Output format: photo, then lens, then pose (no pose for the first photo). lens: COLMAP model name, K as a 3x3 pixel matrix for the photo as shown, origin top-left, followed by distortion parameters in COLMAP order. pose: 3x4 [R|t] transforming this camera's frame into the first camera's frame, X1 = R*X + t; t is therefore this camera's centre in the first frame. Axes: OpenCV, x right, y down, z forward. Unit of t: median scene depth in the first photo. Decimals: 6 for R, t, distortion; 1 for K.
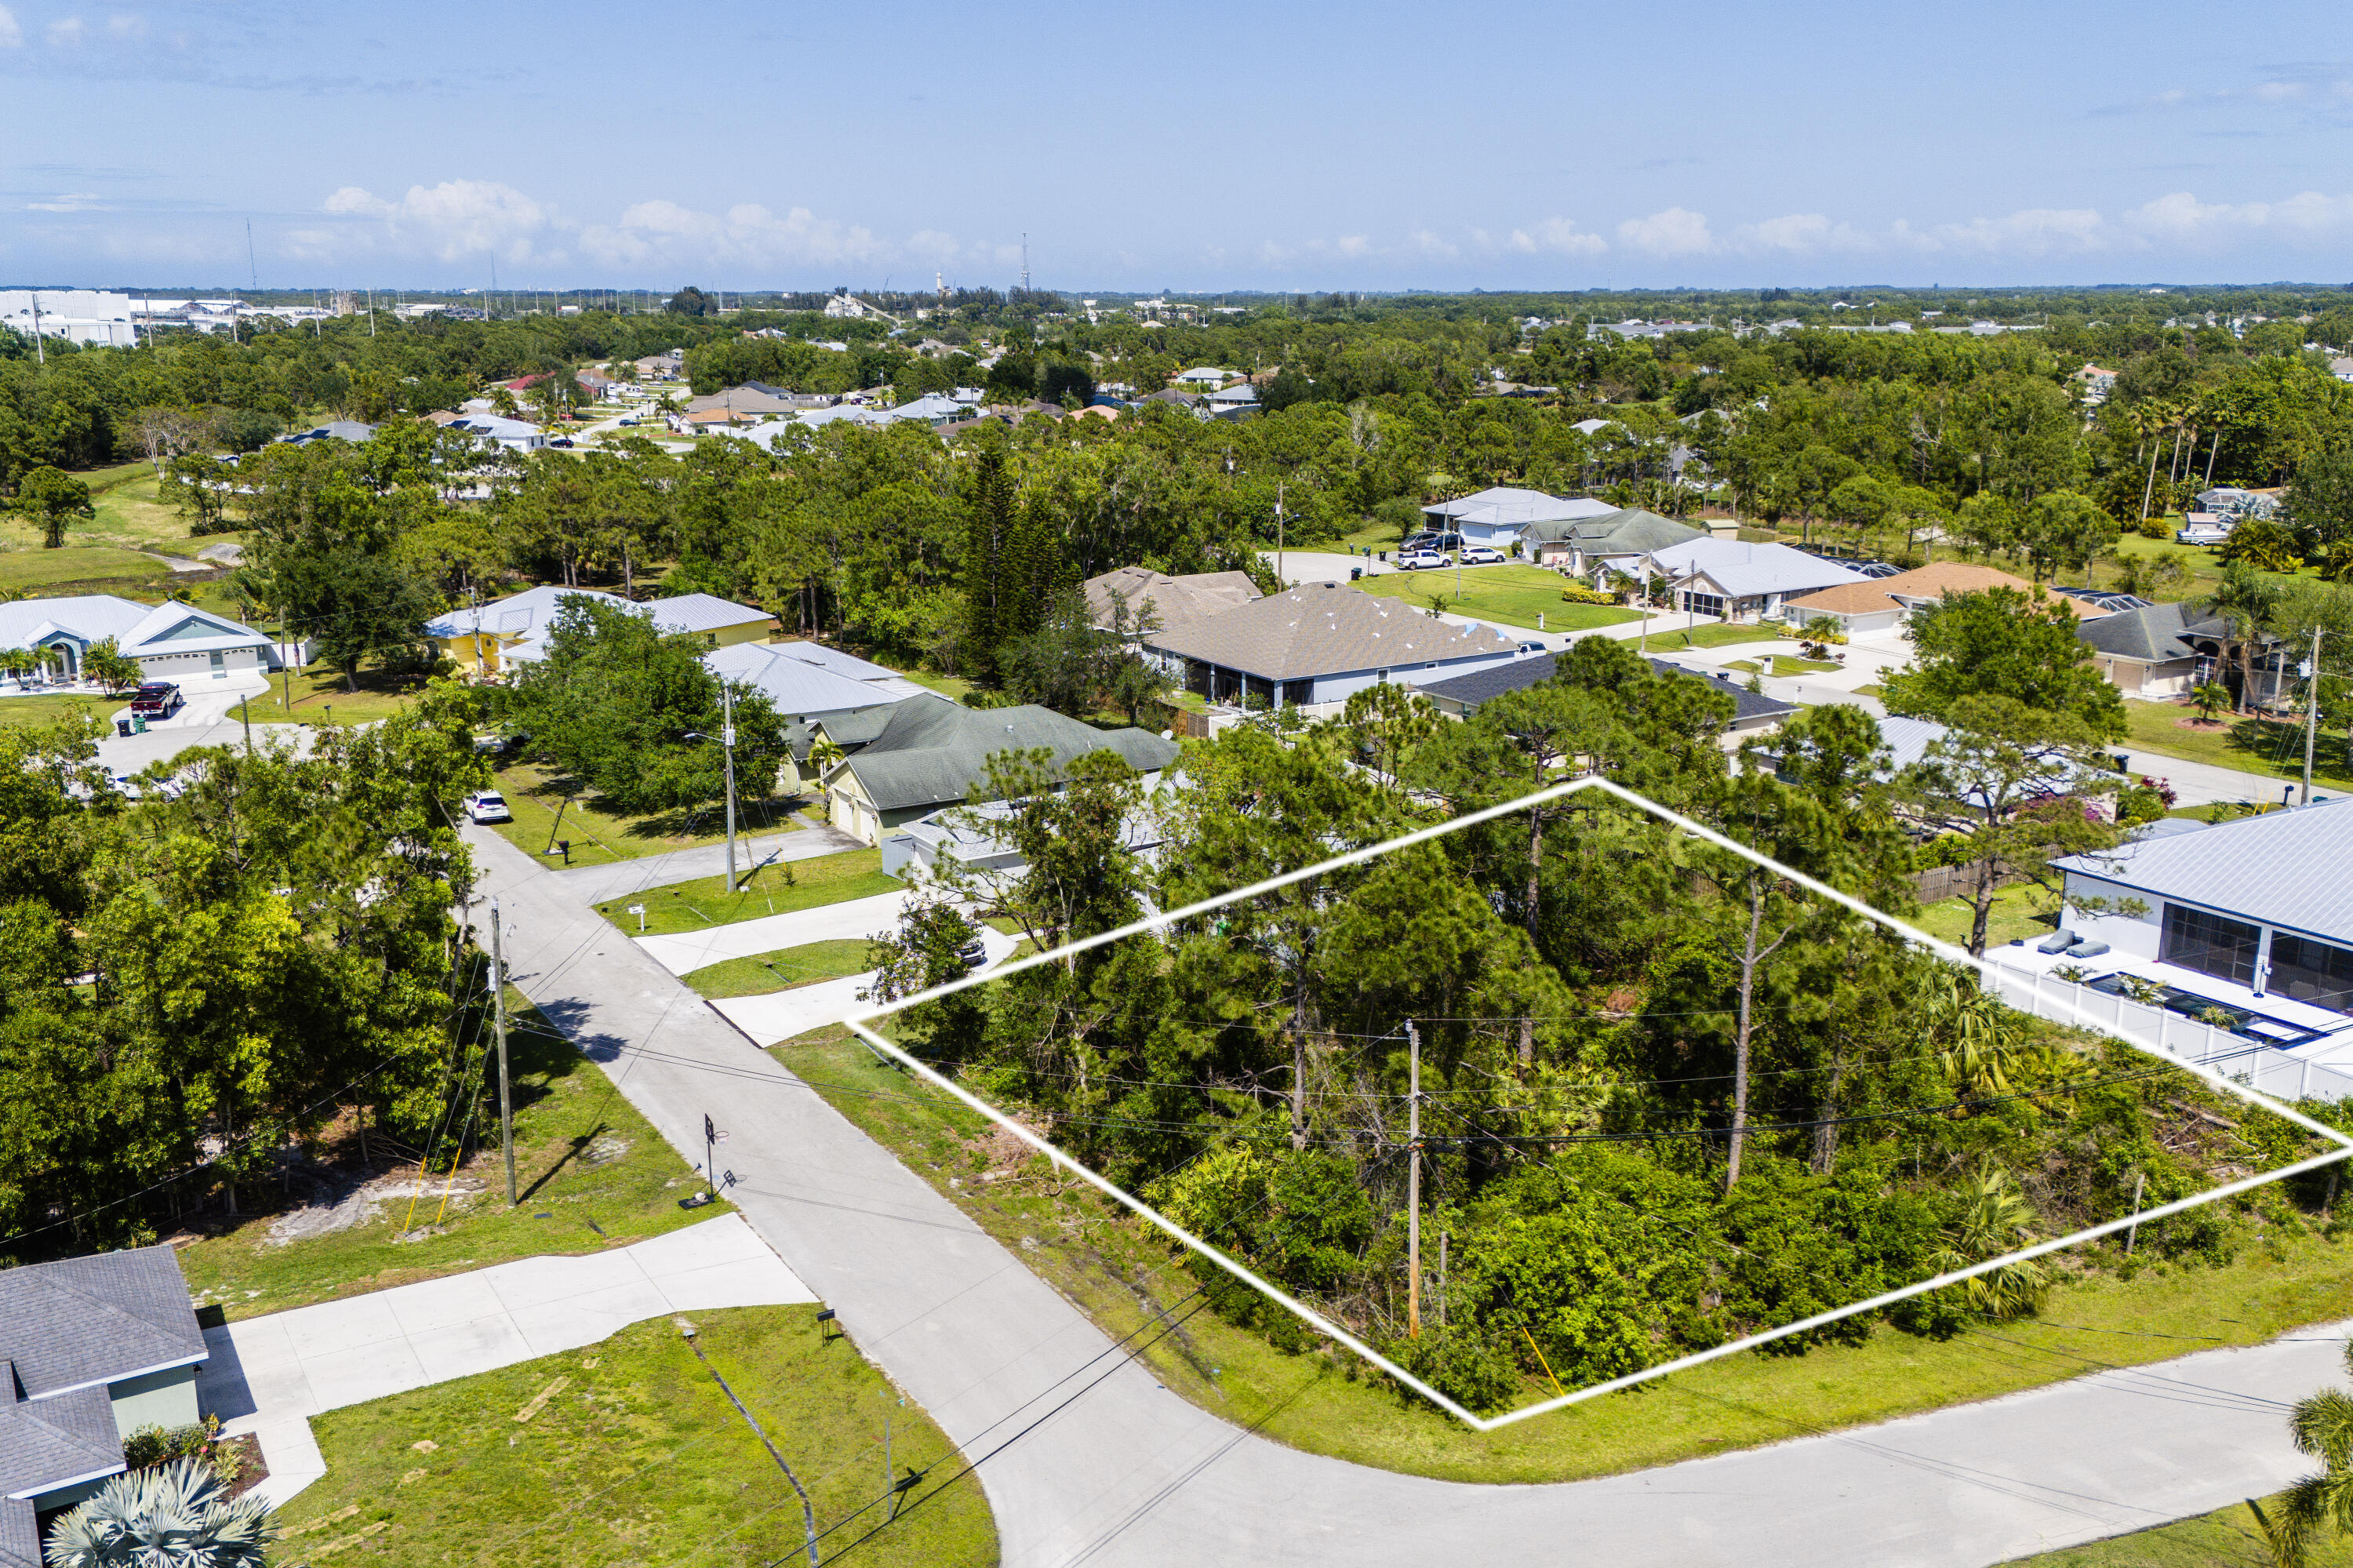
lens RADIAL K [[2138.7, 0, 1173.9], [0, 2138.7, 788.6], [0, 0, 1]] dist [0.142160, -0.205928]
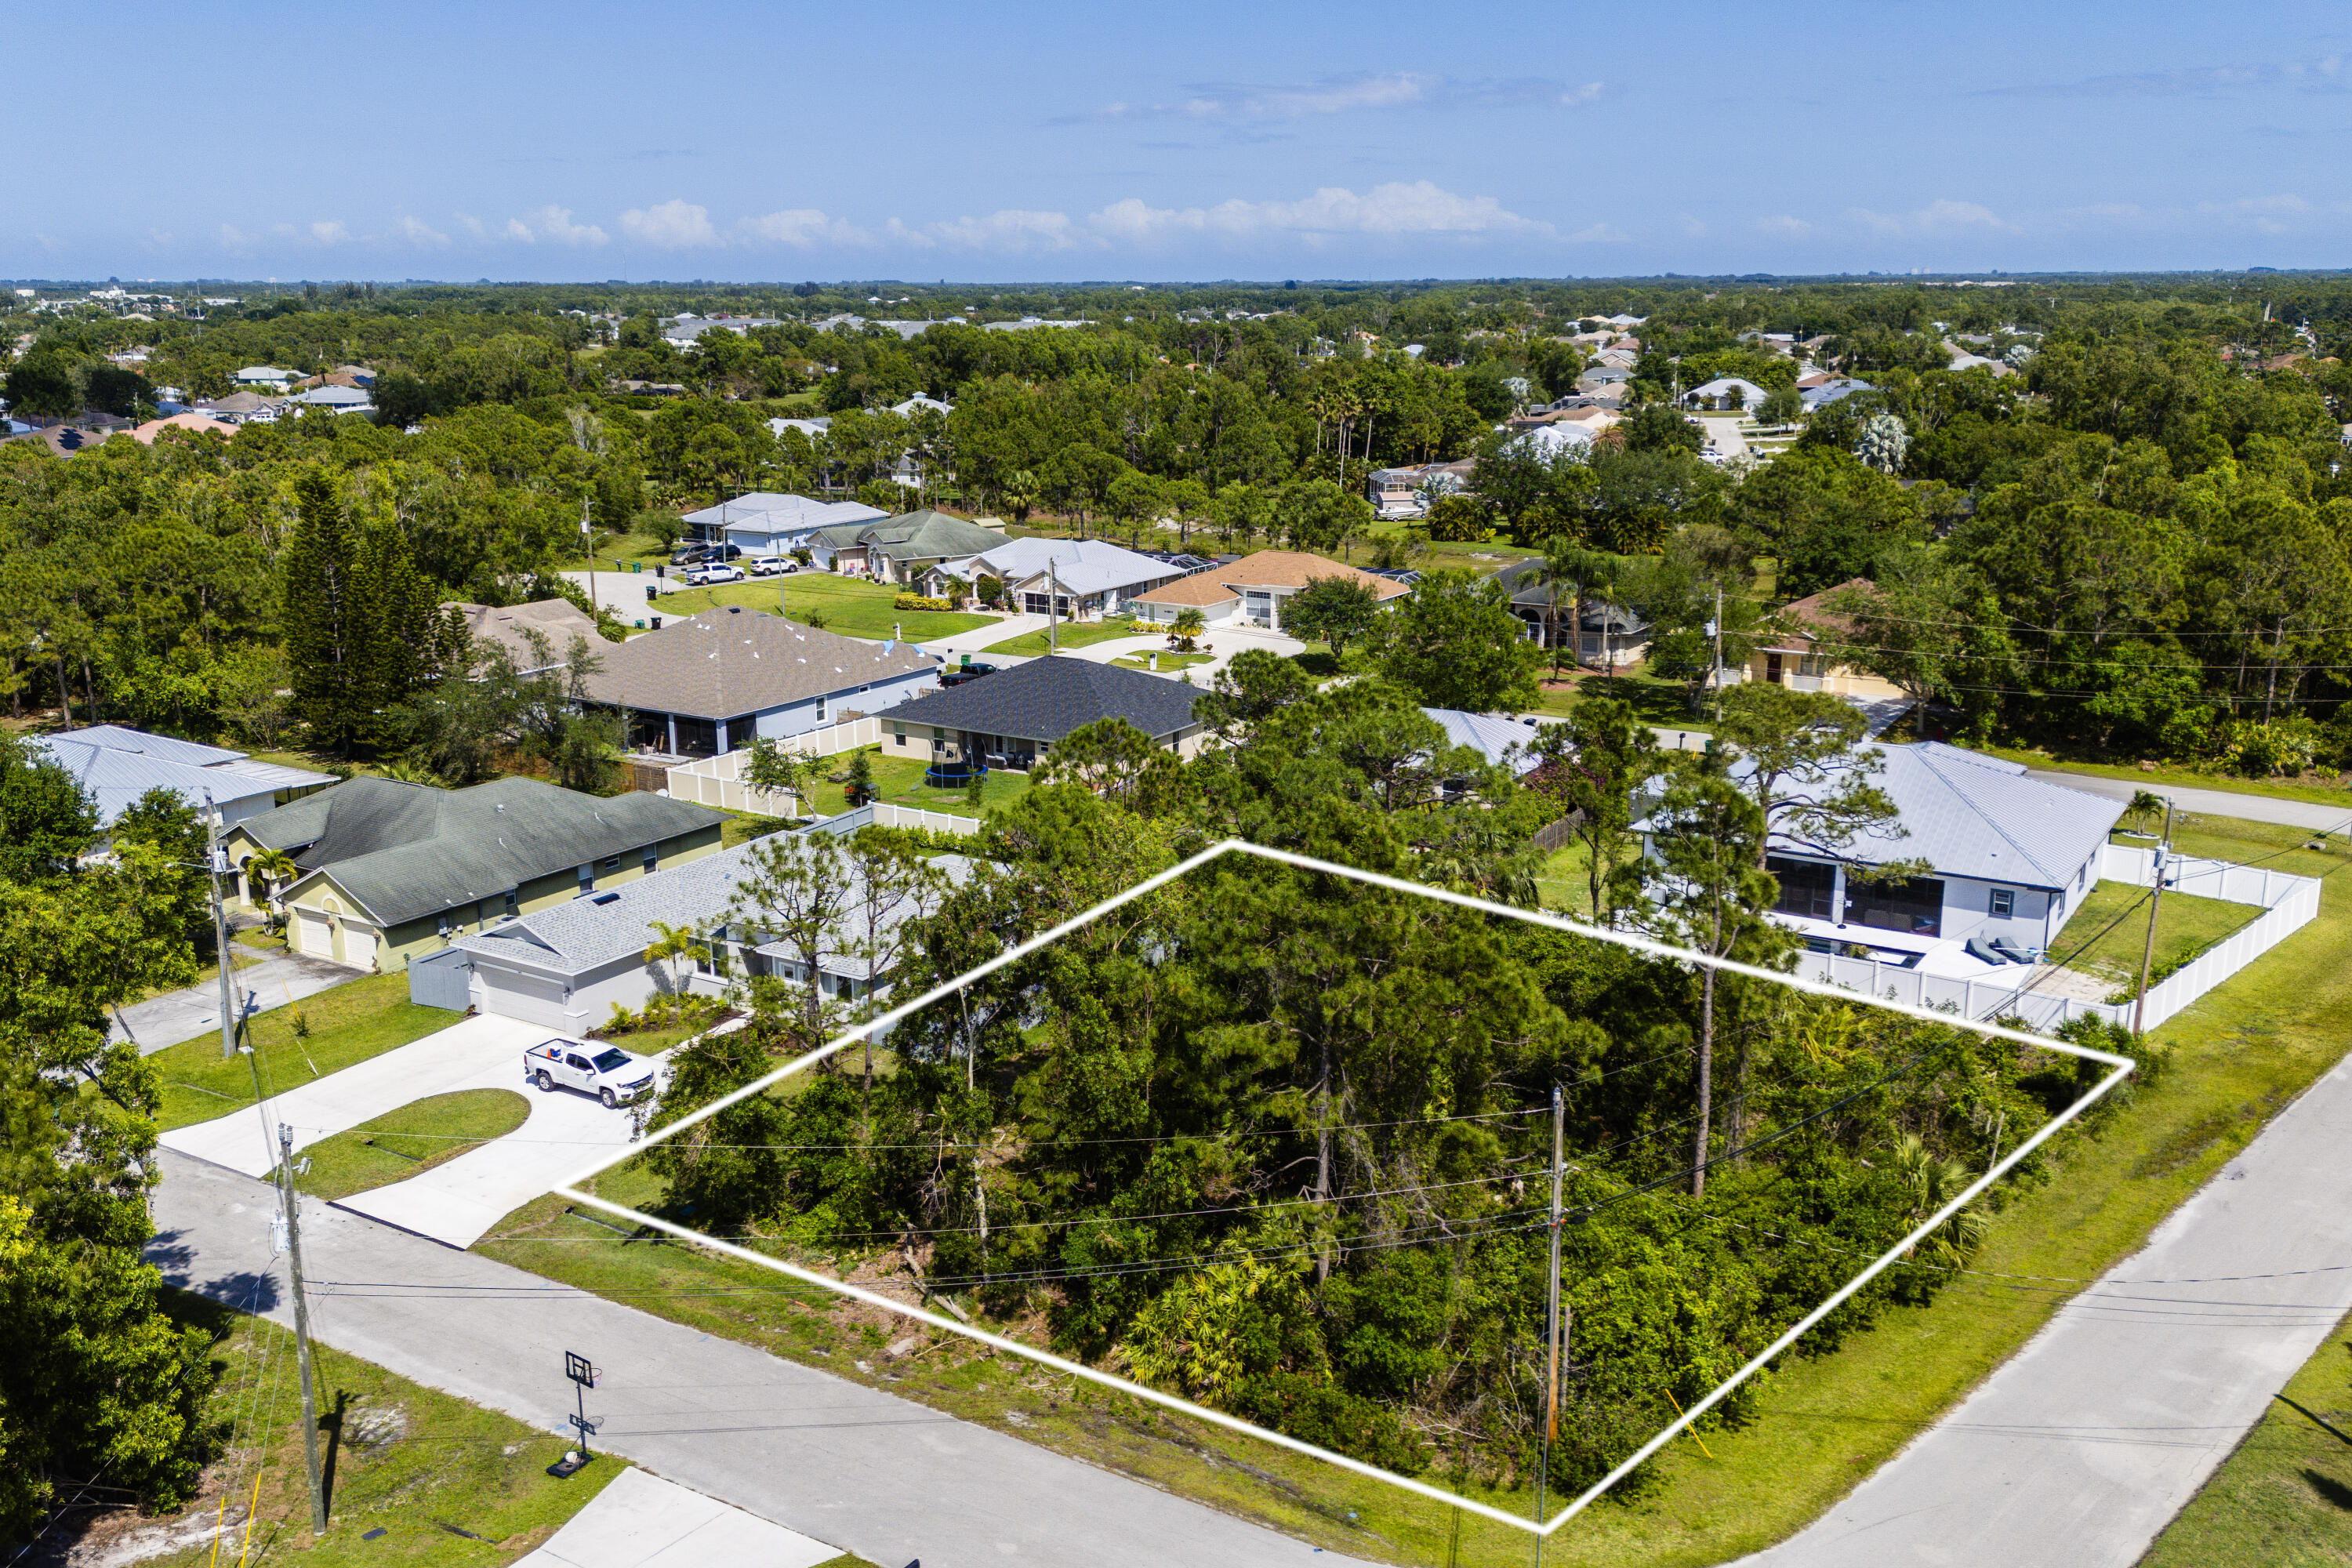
lens RADIAL K [[2137.7, 0, 1173.4], [0, 2137.7, 788.6], [0, 0, 1]] dist [0.142160, -0.205928]
pose [[0.896589, -0.106971, 0.429749, -0.151767], [0.105342, 0.994051, 0.027659, -0.023442], [-0.430152, 0.020472, 0.902525, 0.083930]]
